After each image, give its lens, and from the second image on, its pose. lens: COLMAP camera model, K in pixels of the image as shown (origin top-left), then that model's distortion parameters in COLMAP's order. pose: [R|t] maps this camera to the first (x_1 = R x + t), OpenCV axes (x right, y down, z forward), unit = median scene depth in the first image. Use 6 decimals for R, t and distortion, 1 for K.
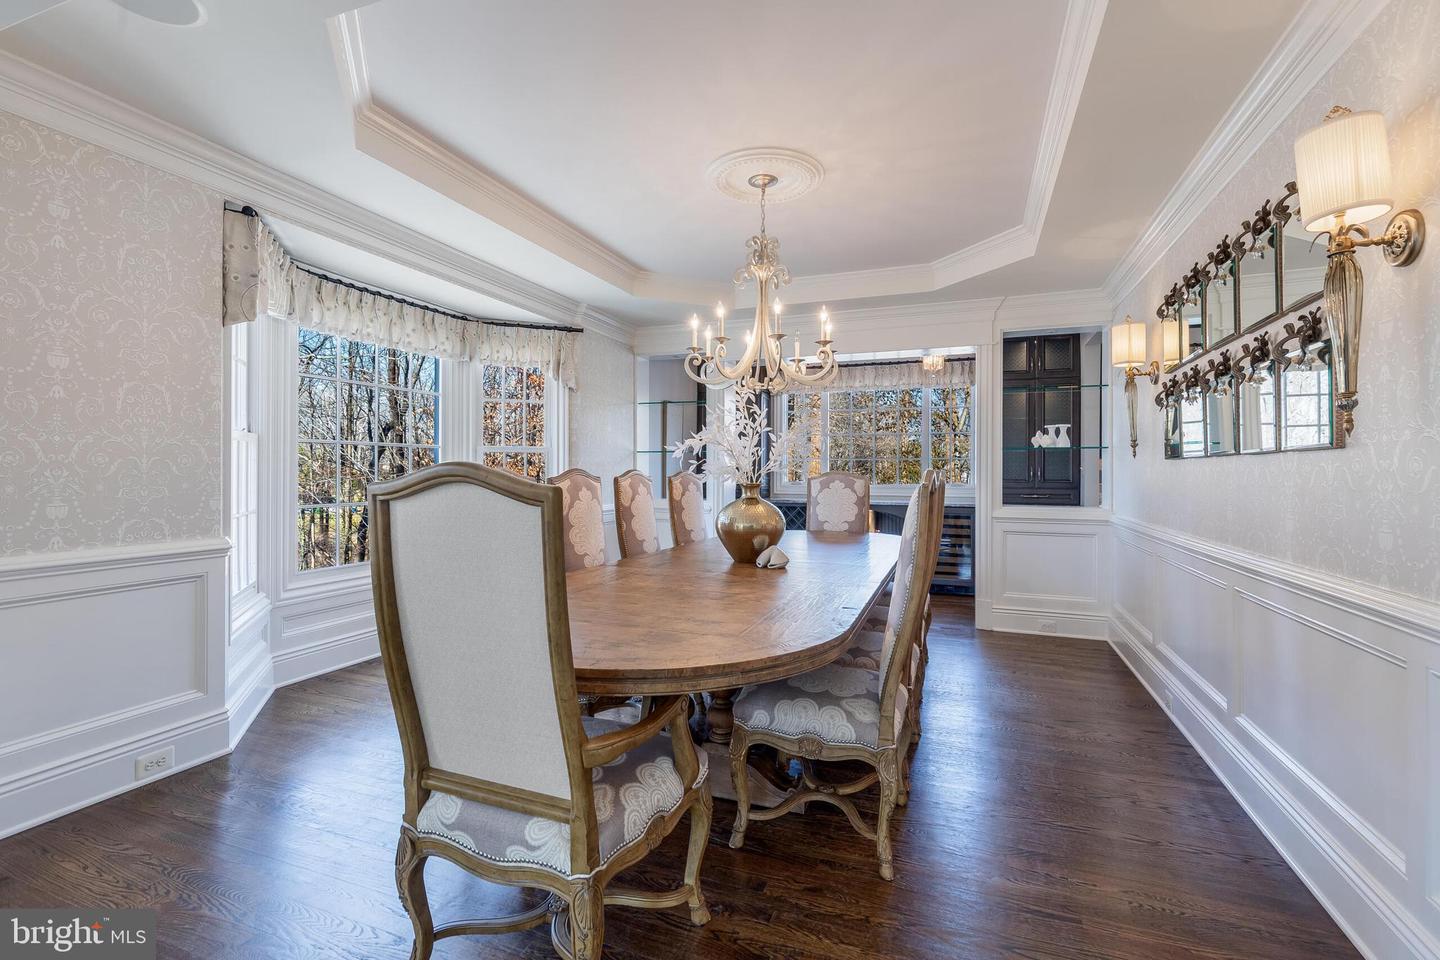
lens RADIAL K [[642.5, 0, 716.5], [0, 642.5, 471.8], [0, 0, 1]] dist [0.003479, 0.000190]
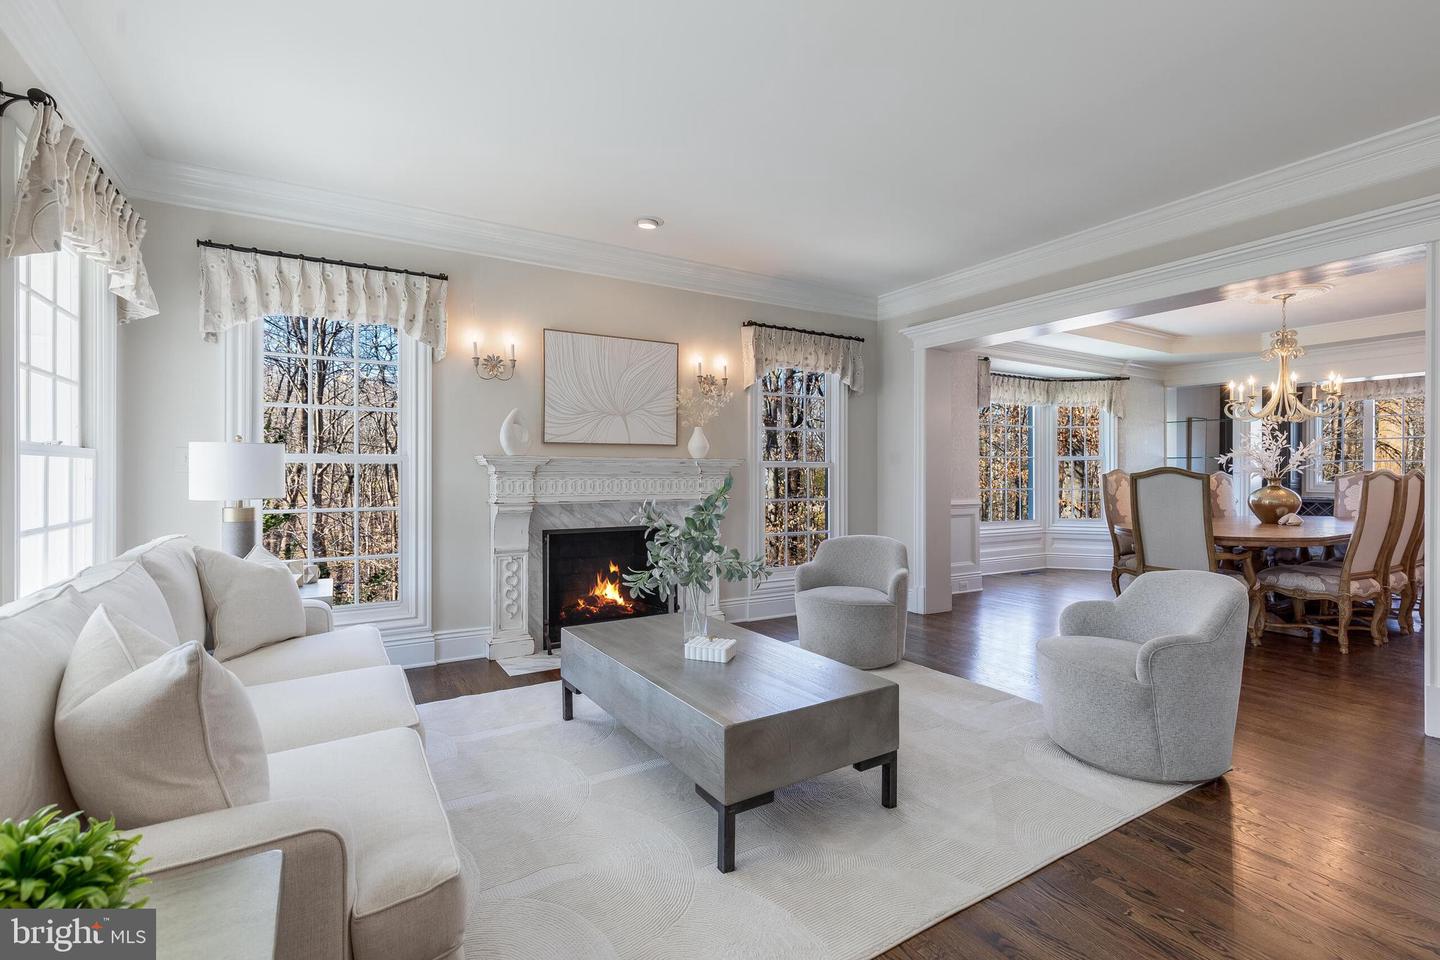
lens RADIAL K [[642.5, 0, 718.4], [0, 642.5, 473.1], [0, 0, 1]] dist [0.003479, 0.000190]
pose [[0.784858, 0.000079, -0.619675, -0.041334], [-0.001880, 0.999996, -0.002253, 0.011567], [0.619672, 0.002933, 0.784855, -1.158154]]
